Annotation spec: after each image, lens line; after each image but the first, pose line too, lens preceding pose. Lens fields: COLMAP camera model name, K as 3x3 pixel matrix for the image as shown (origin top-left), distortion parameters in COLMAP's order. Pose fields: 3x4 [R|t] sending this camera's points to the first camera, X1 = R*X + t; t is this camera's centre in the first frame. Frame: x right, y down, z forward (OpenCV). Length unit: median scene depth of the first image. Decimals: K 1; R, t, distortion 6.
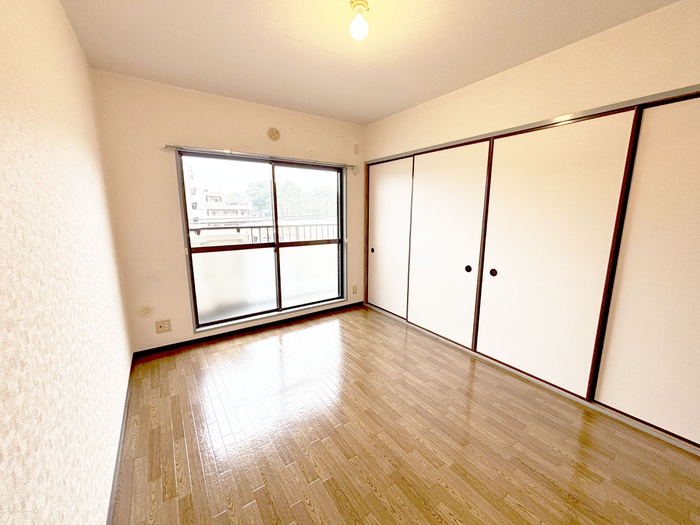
lens RADIAL K [[282.1, 0, 347.9], [0, 282.1, 263.8], [0, 0, 1]] dist [0.001731, 0.000689]
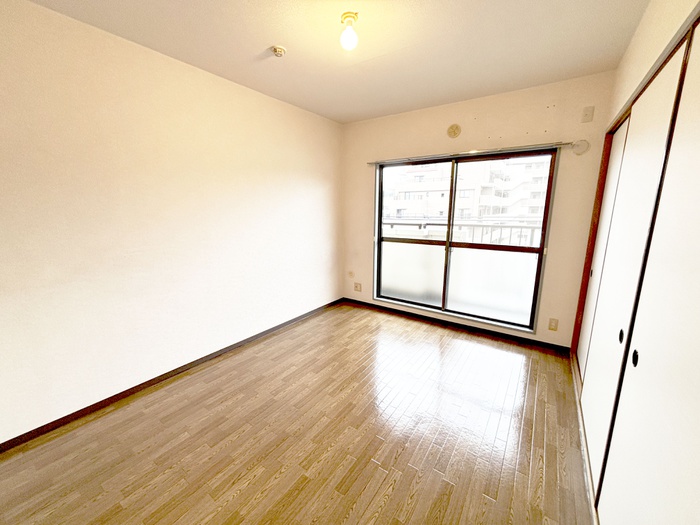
lens RADIAL K [[282.1, 0, 353.4], [0, 282.1, 265.5], [0, 0, 1]] dist [0.001731, 0.000689]
pose [[0.350103, 0.187807, -0.917691, 0.529733], [-0.171936, 0.975934, 0.134132, -0.066371], [0.920796, 0.110824, 0.373968, 0.321275]]
